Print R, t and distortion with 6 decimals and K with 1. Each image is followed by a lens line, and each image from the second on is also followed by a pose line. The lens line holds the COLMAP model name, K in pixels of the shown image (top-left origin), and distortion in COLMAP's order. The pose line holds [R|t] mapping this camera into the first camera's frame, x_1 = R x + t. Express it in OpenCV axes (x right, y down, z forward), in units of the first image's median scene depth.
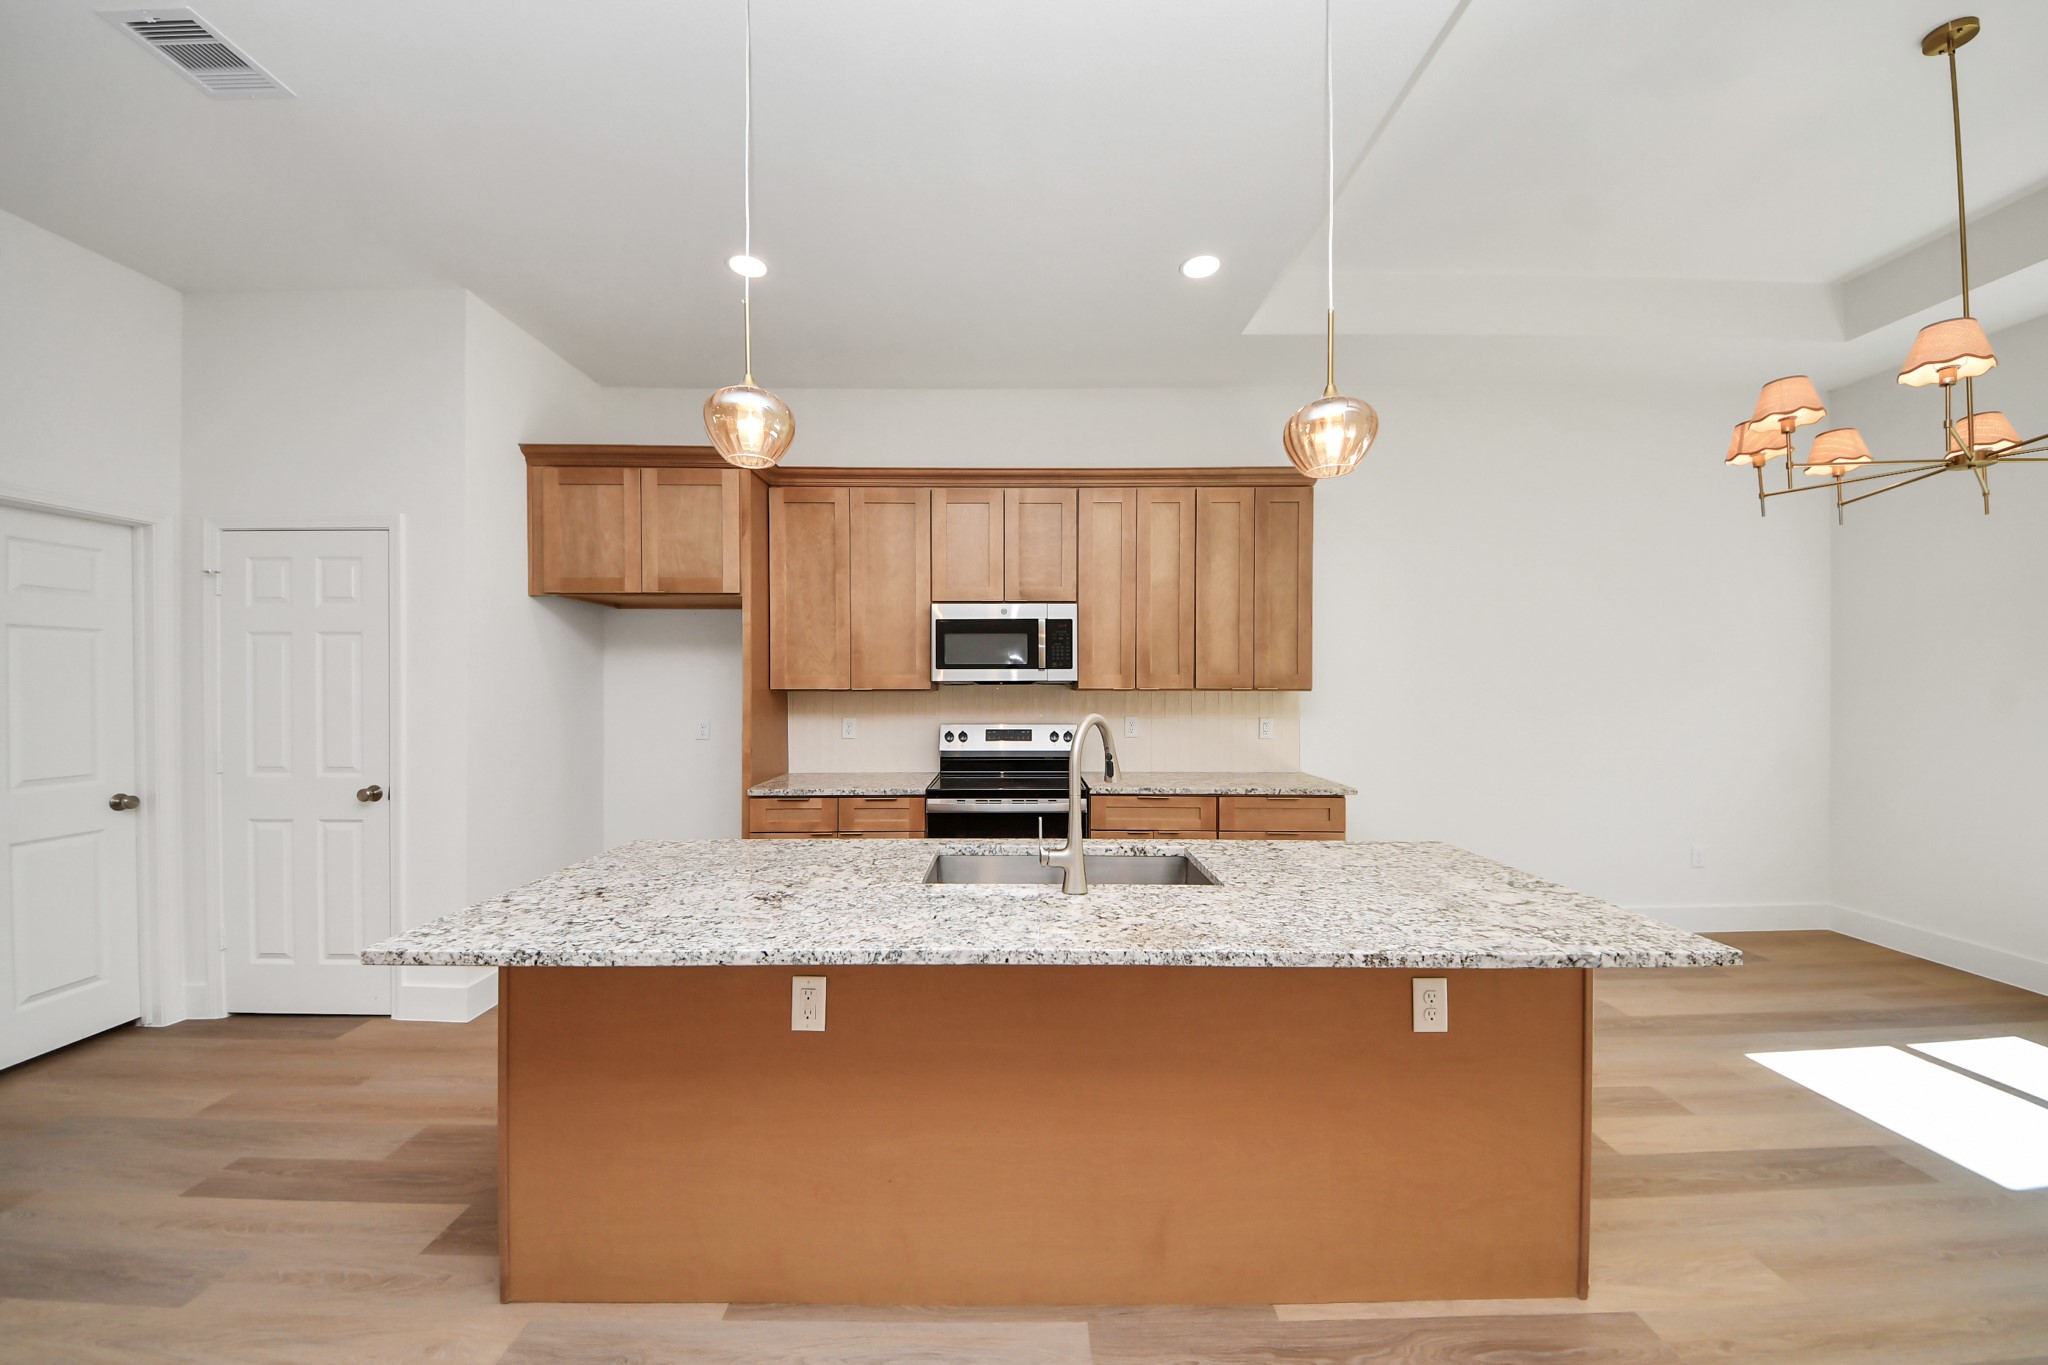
lens RADIAL K [[725.4, 0, 1036.8], [0, 725.4, 684.1], [0, 0, 1]] dist [-0.000424, -0.005808]
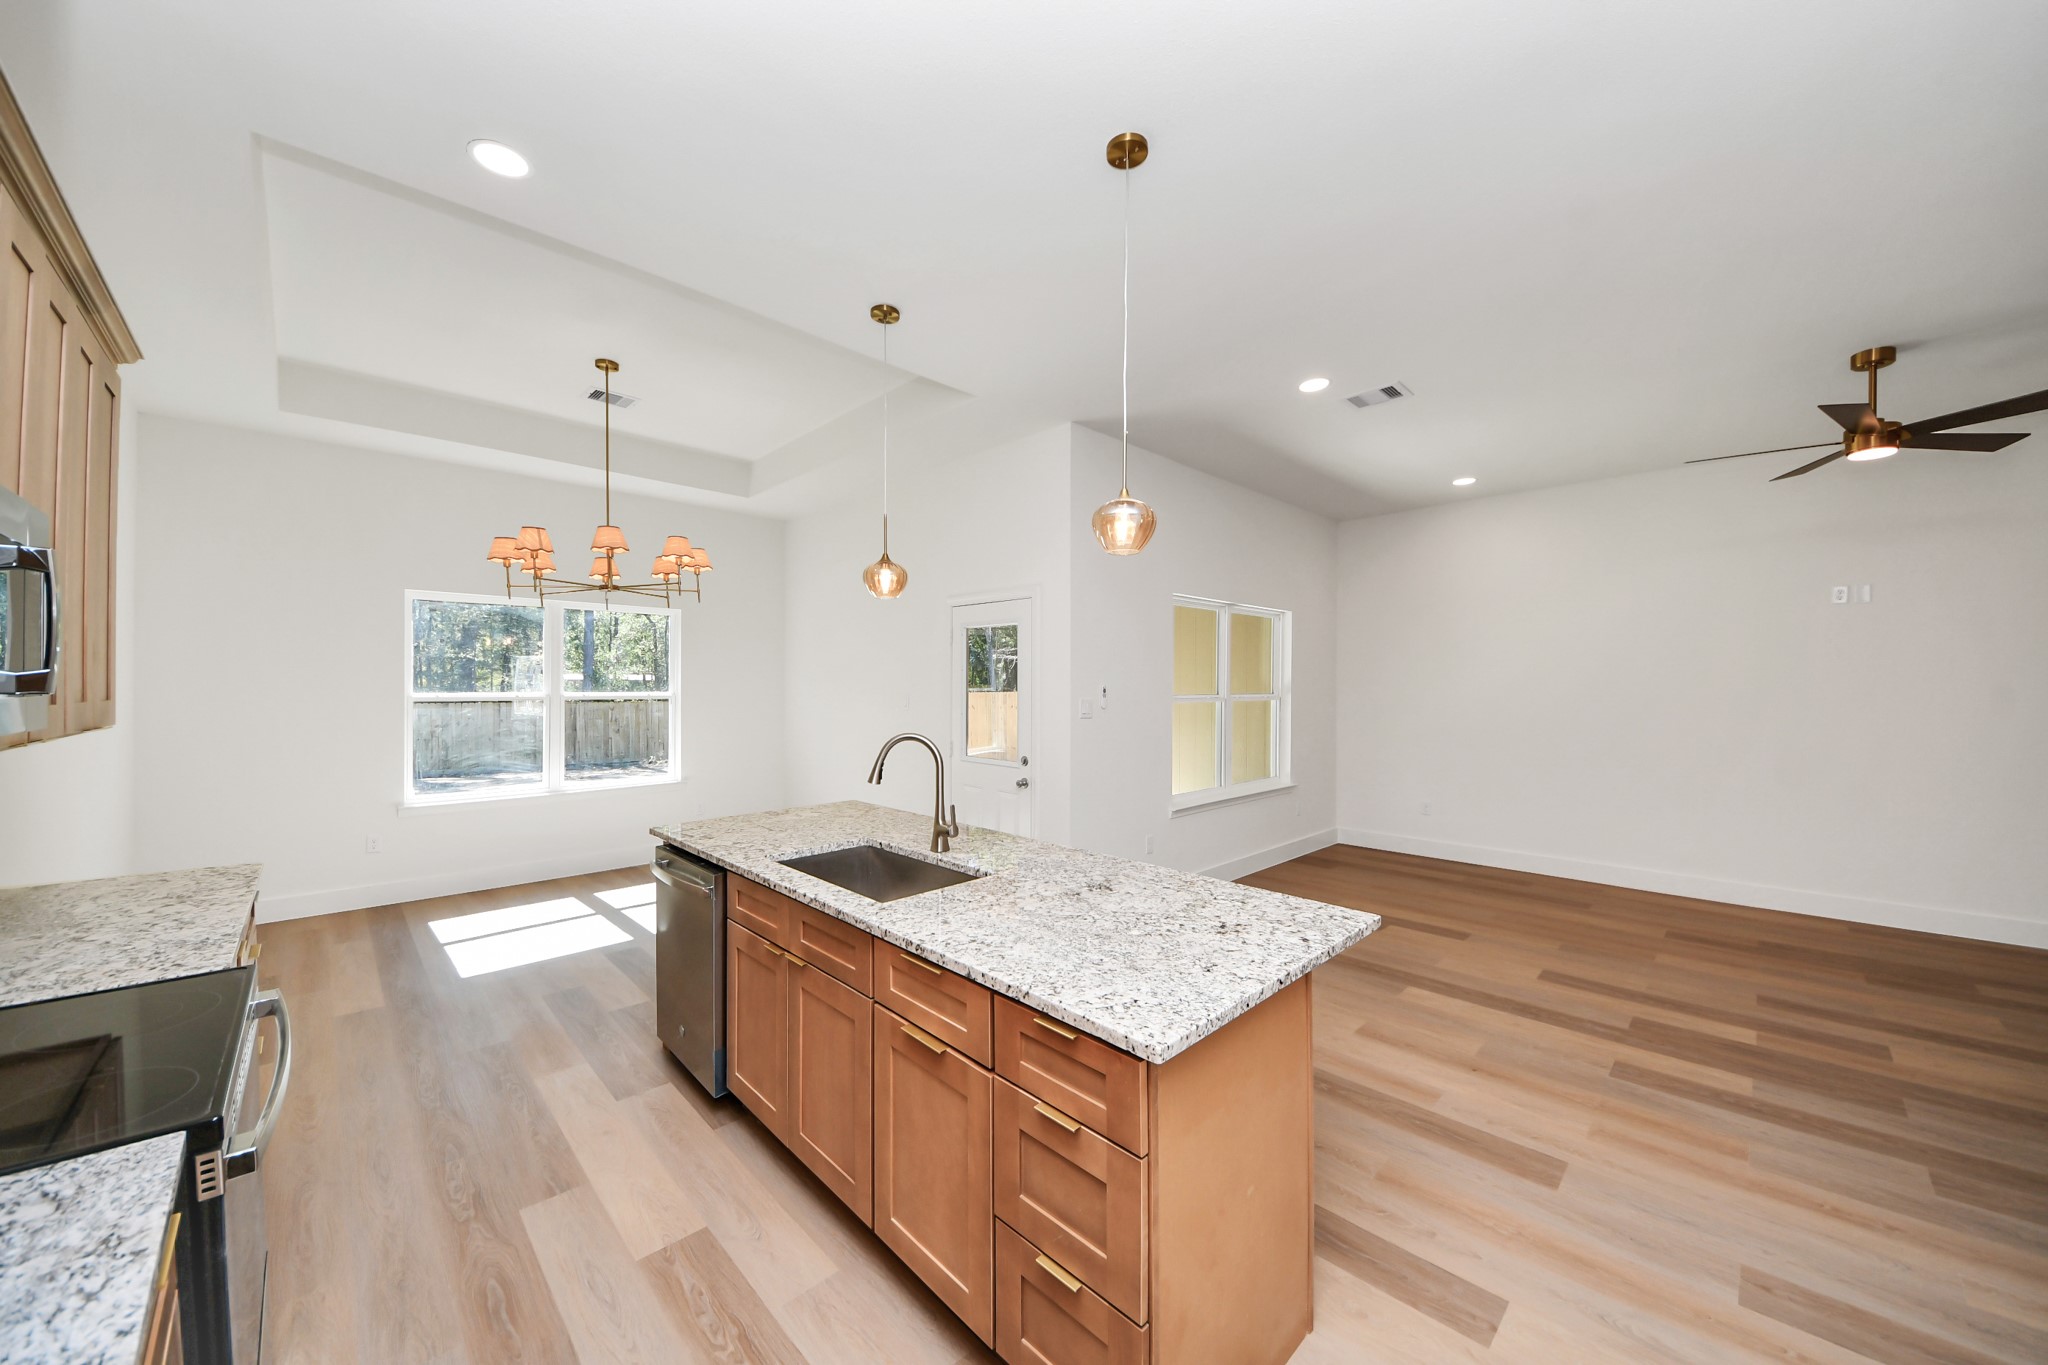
lens RADIAL K [[725.4, 0, 1031.6], [0, 725.4, 639.3], [0, 0, 1]] dist [-0.000424, -0.005808]
pose [[-0.686323, 0.044780, 0.725917, -0.600937], [0.008182, 0.998515, -0.053860, -0.033486], [-0.727251, -0.031026, -0.685670, 0.972894]]
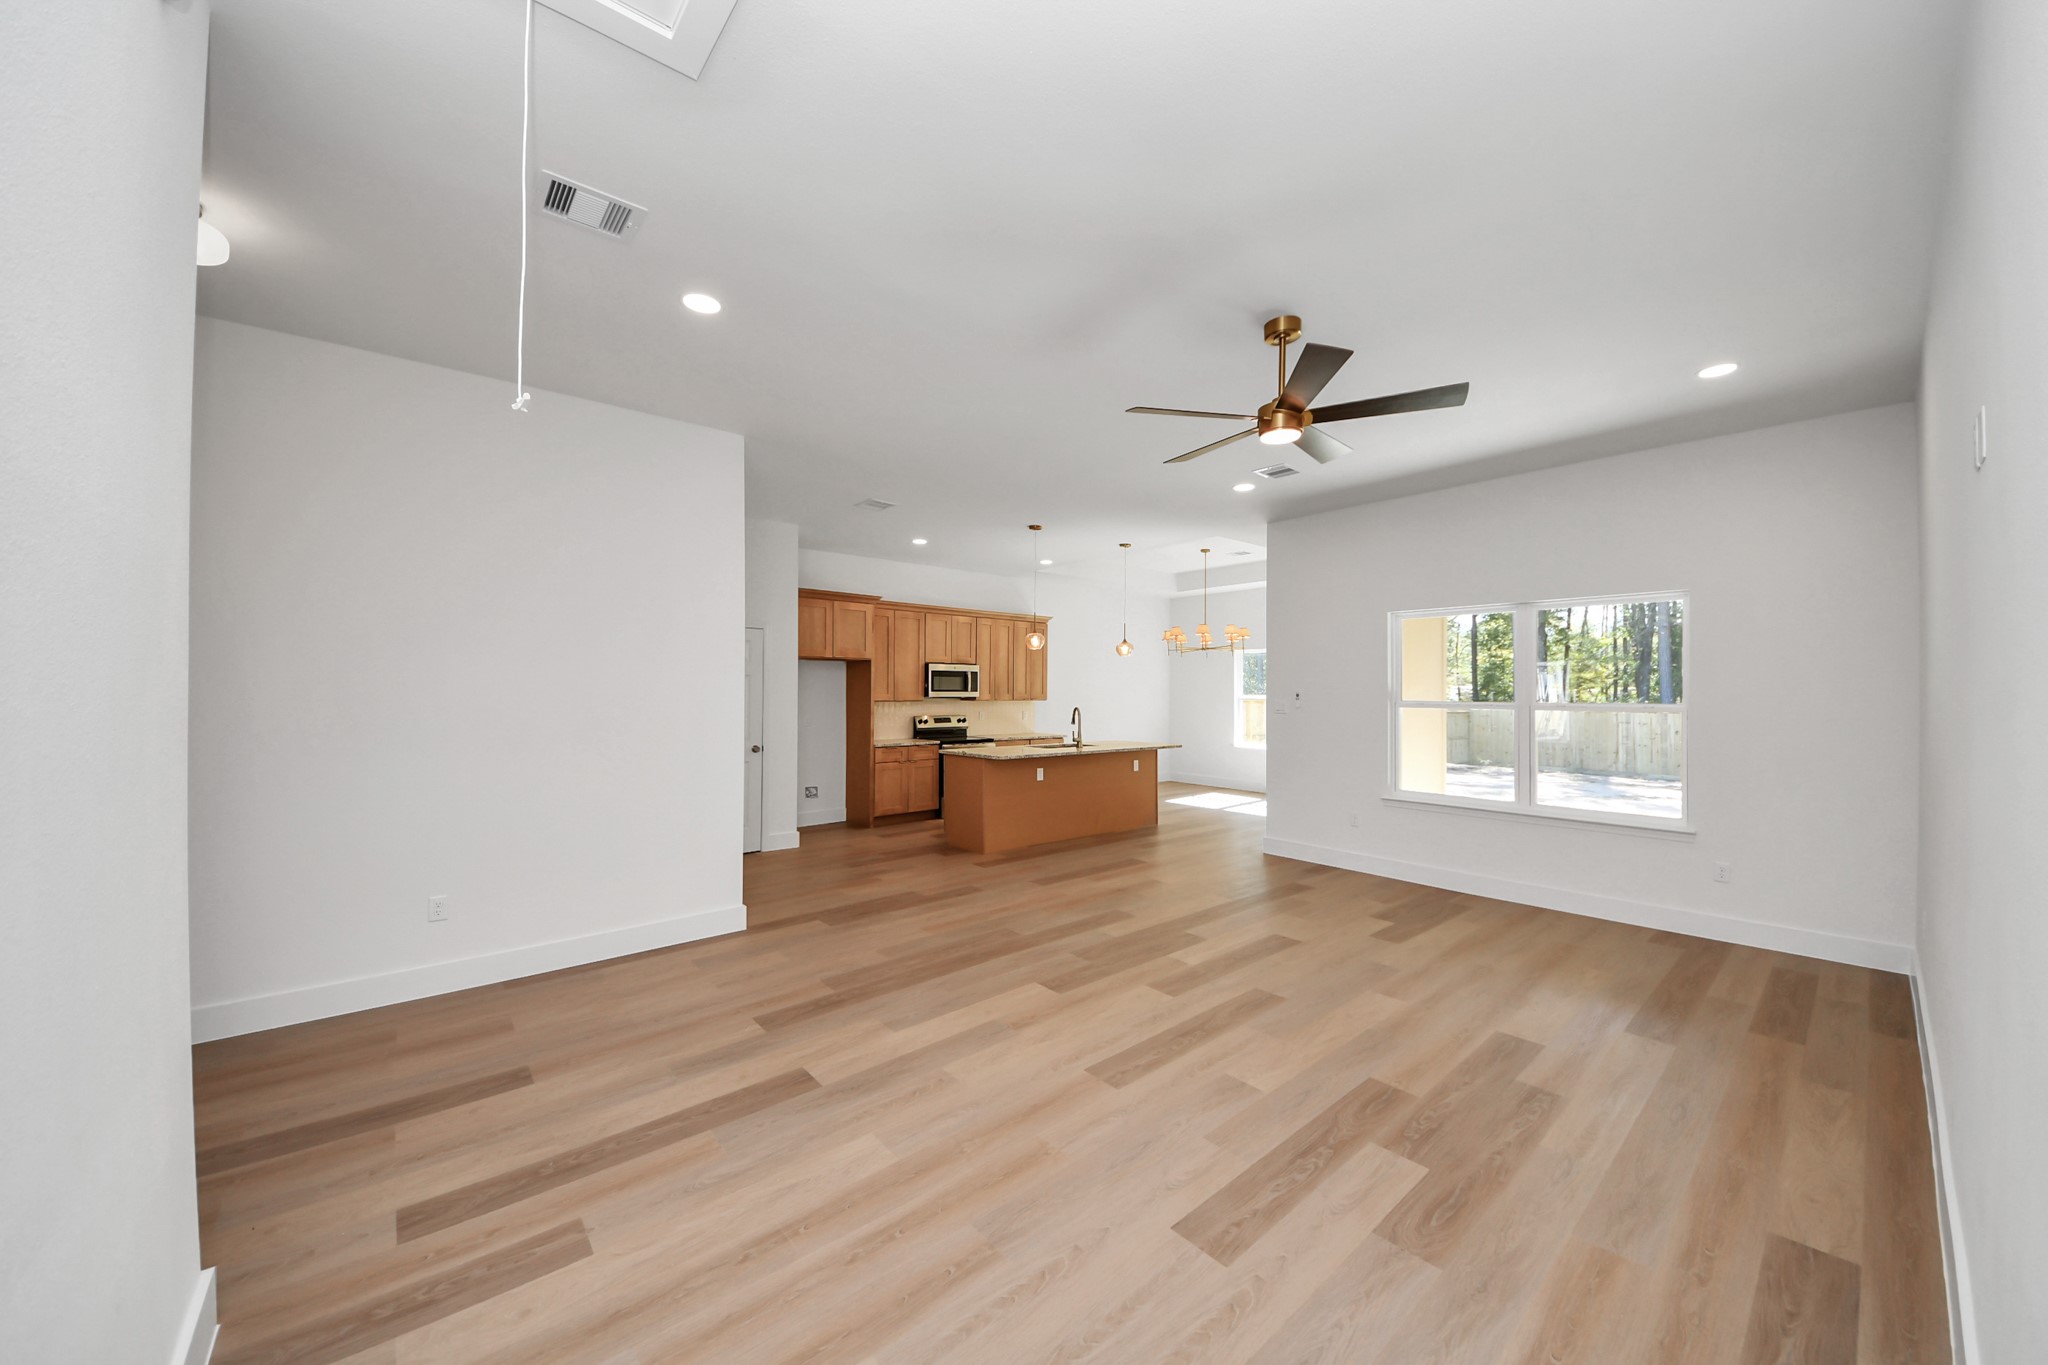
lens RADIAL K [[725.4, 0, 1043.9], [0, 725.4, 672.0], [0, 0, 1]] dist [-0.000424, -0.005808]
pose [[0.735038, 0.021716, 0.677678, -1.540677], [-0.006872, 0.999674, -0.024581, -0.031347], [-0.677991, 0.013411, 0.734948, -1.024580]]
